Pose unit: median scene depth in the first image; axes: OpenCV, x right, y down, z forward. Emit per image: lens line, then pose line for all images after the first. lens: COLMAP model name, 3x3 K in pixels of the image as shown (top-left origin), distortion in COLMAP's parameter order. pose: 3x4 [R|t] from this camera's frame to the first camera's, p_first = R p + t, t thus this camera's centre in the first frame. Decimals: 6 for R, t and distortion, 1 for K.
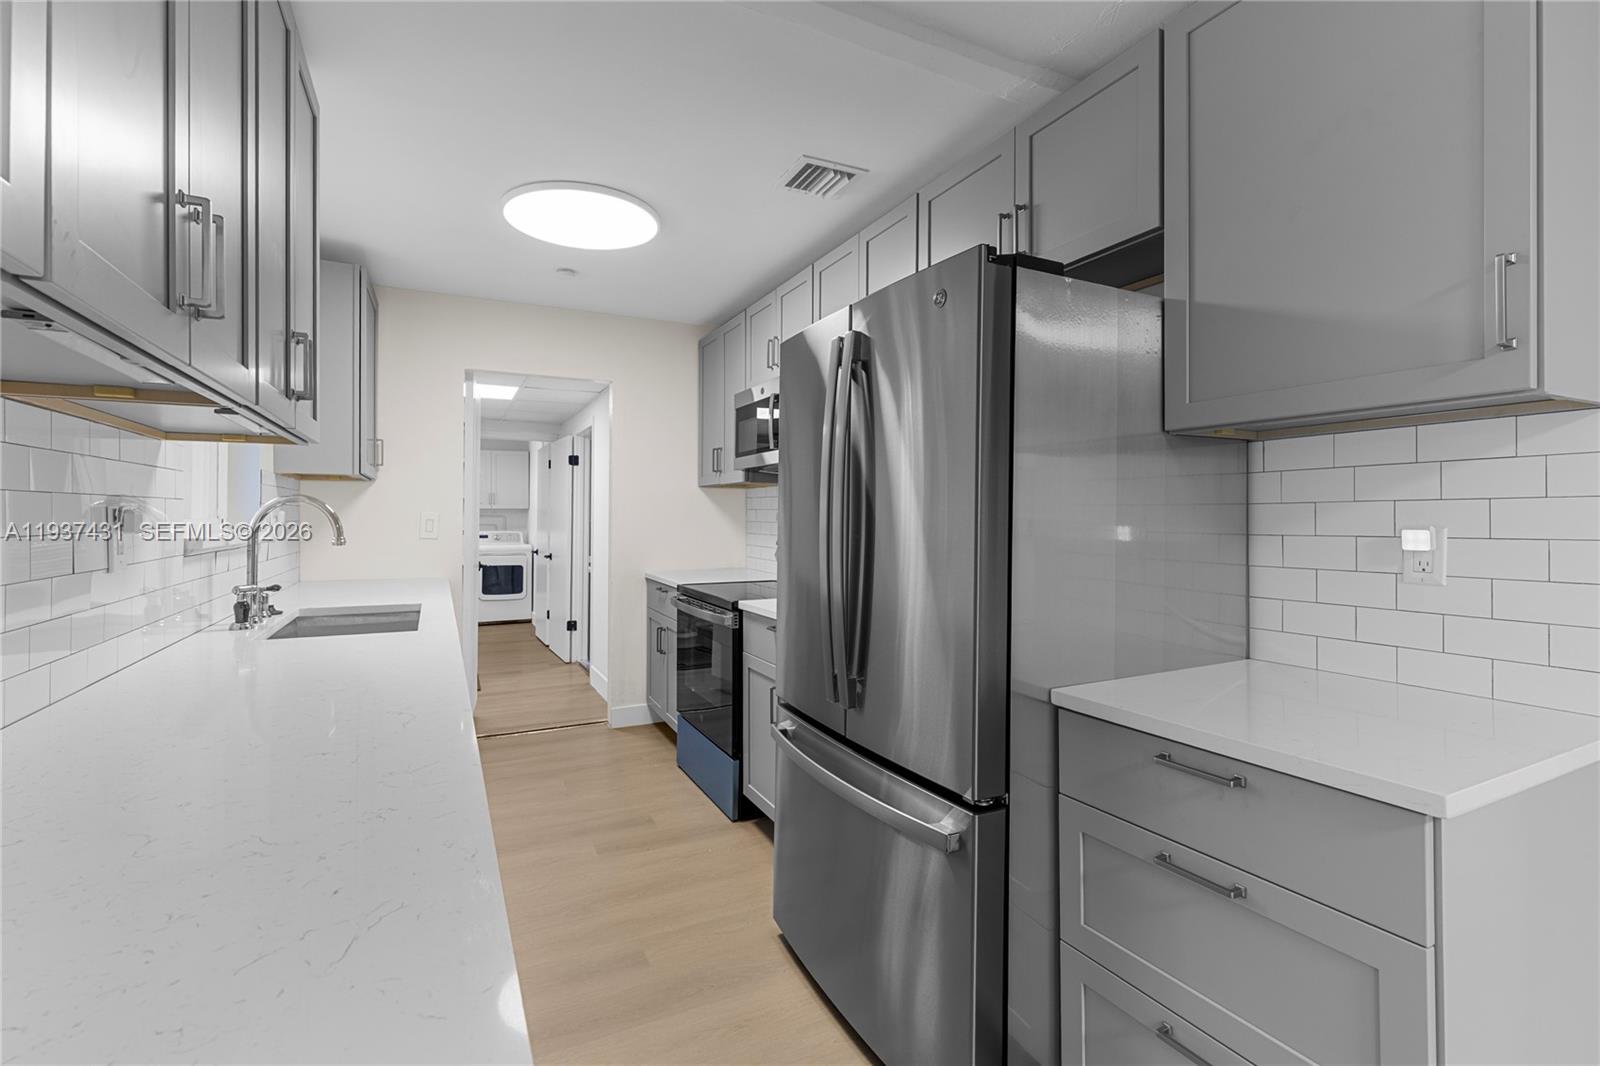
lens RADIAL K [[724.9, 0, 799.7], [0, 724.9, 522.1], [0, 0, 1]] dist [-0.001158, -0.000073]
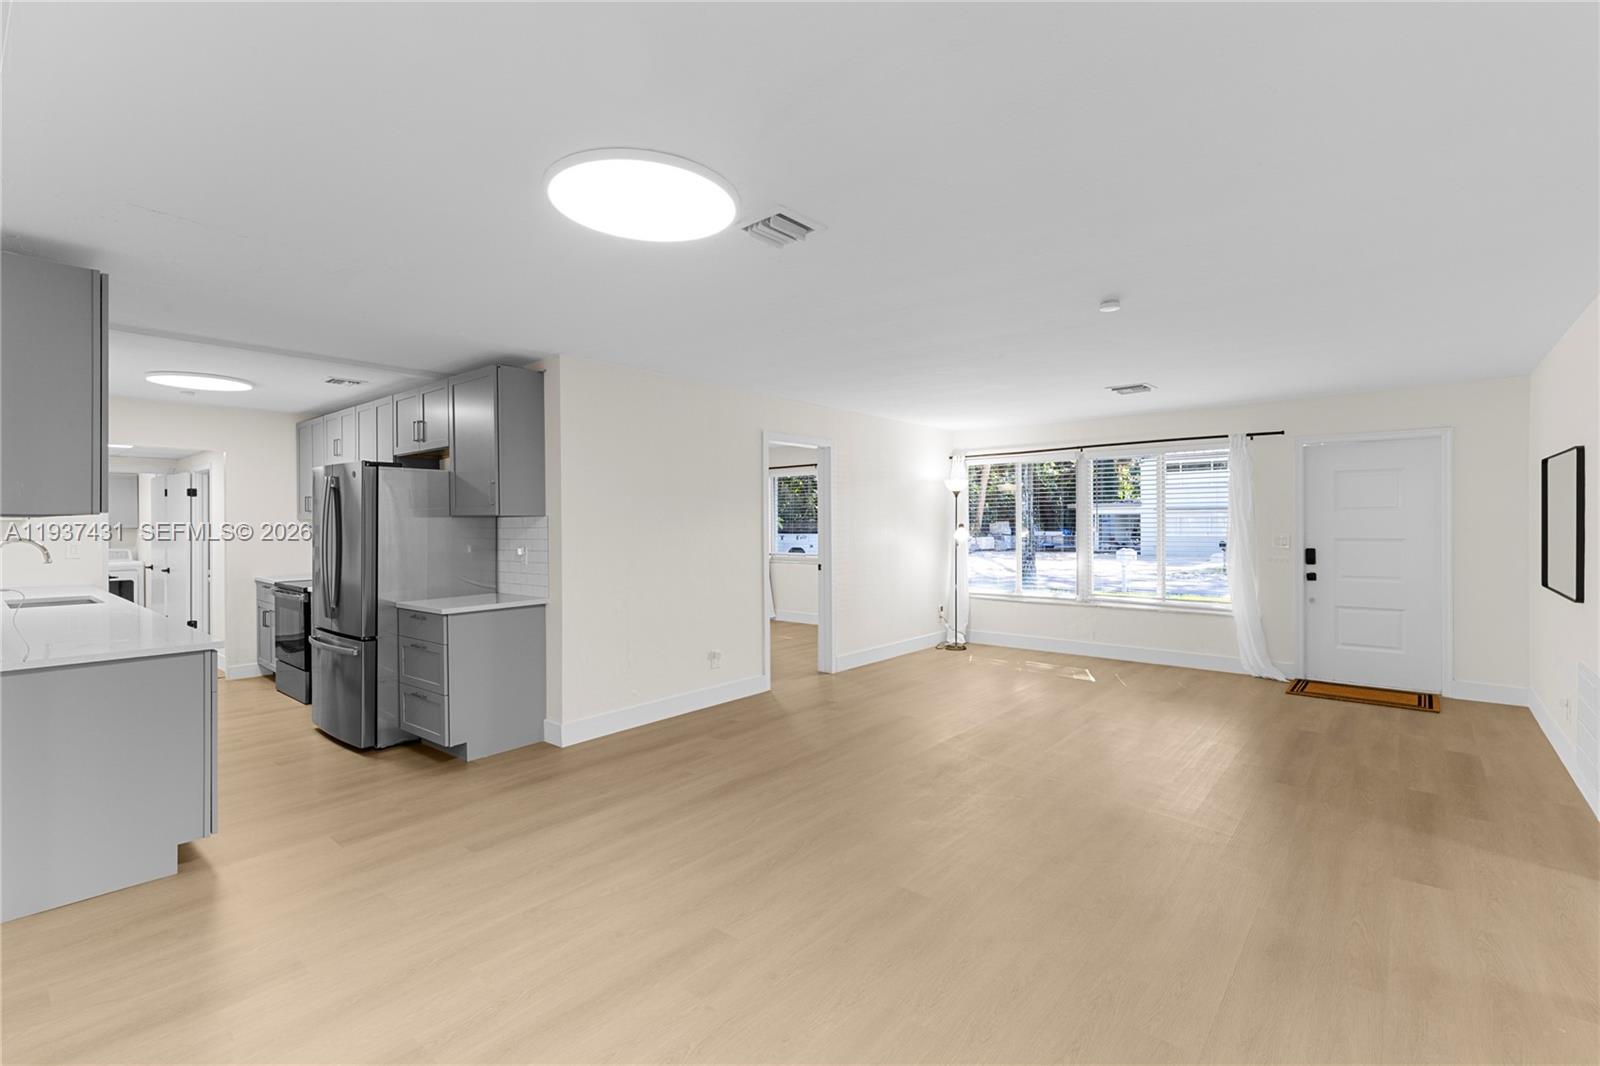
lens RADIAL K [[724.9, 0, 802.2], [0, 724.9, 533.0], [0, 0, 1]] dist [-0.001158, -0.000073]
pose [[0.918970, -0.012203, 0.394139, 0.242746], [0.009289, 0.999914, 0.009301, -0.026049], [-0.394219, -0.004886, 0.919004, -0.843180]]
